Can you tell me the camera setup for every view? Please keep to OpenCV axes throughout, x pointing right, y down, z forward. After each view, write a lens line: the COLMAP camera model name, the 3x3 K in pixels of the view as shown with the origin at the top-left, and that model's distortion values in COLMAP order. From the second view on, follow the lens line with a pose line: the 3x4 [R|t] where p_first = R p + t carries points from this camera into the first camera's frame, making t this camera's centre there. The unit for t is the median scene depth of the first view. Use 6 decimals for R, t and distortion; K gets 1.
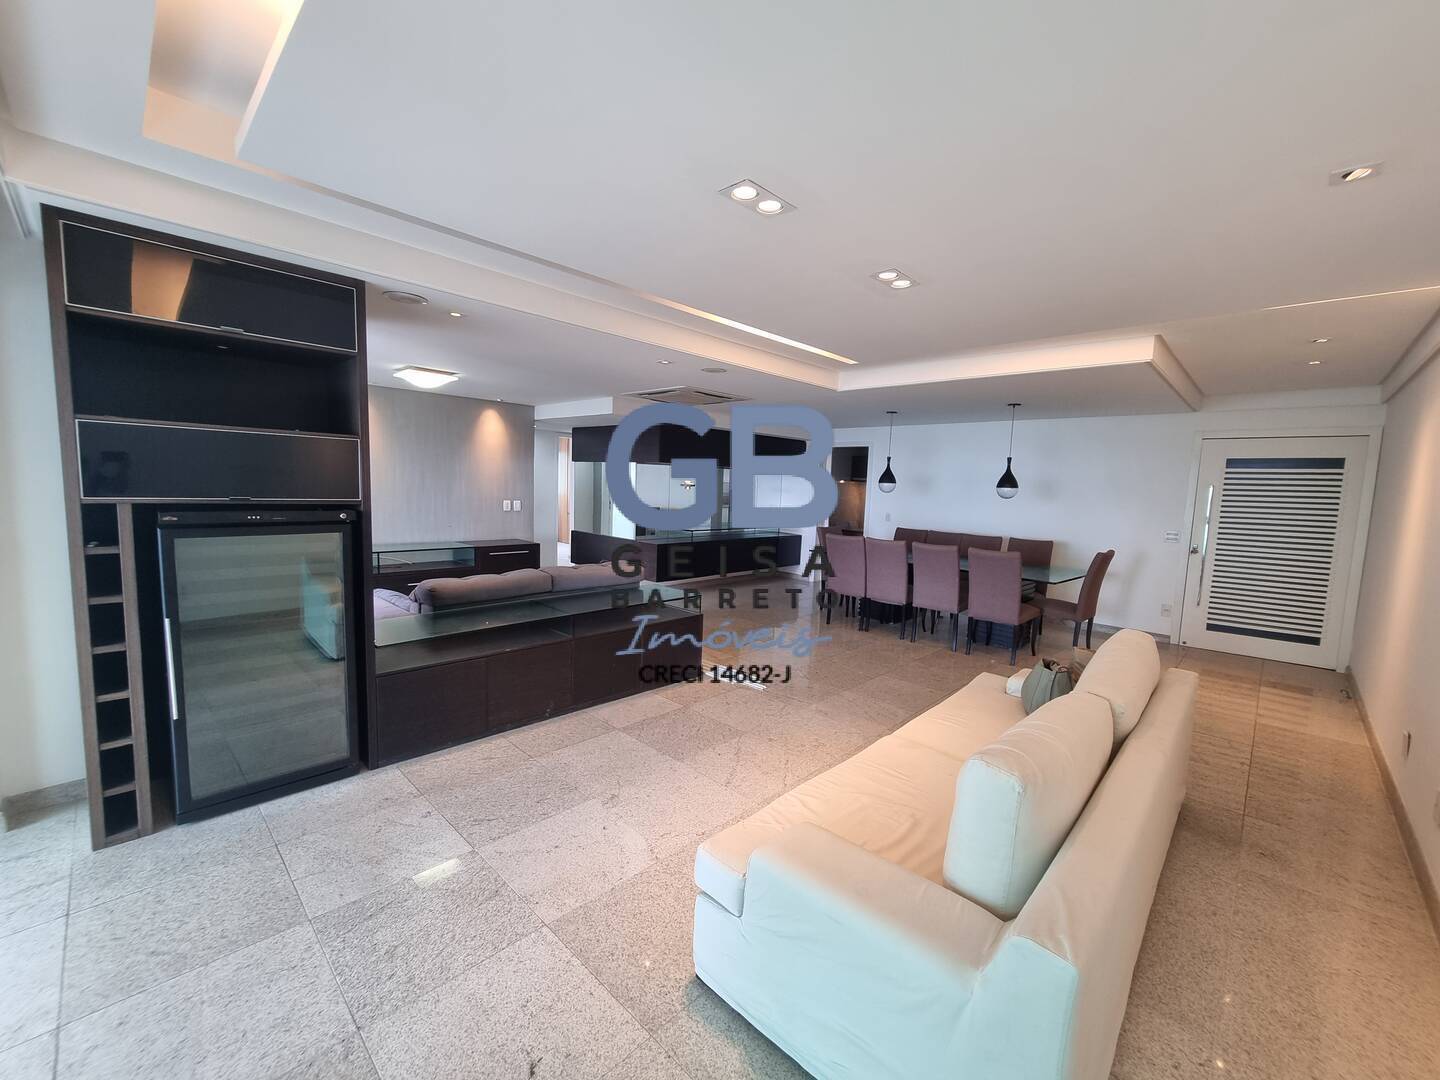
lens RADIAL K [[587.8, 0, 719.4], [0, 587.8, 545.9], [0, 0, 1]] dist [0.001807, -0.002972]
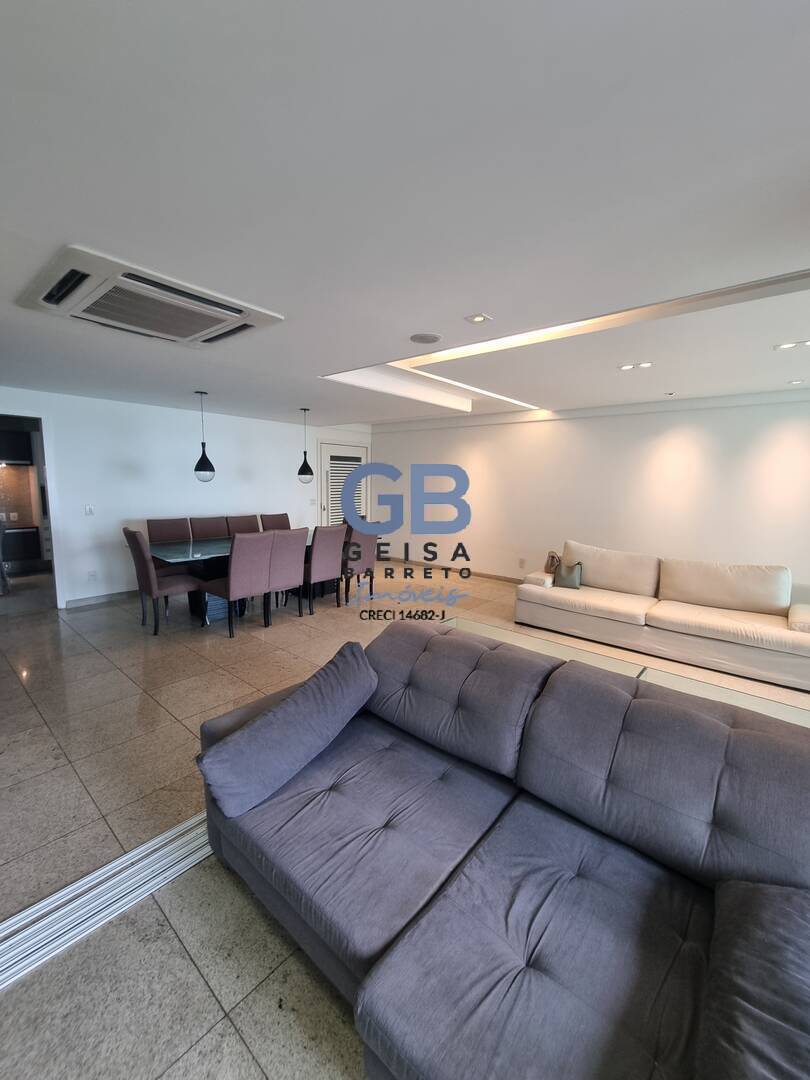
lens RADIAL K [[440.9, 0, 401.1], [0, 440.9, 540.5], [0, 0, 1]] dist [0.001807, -0.002972]
pose [[-0.053741, -0.179436, 0.982301, -0.505191], [0.072725, 0.980406, 0.183069, -0.123911], [-0.995903, 0.081276, -0.039639, 0.854348]]
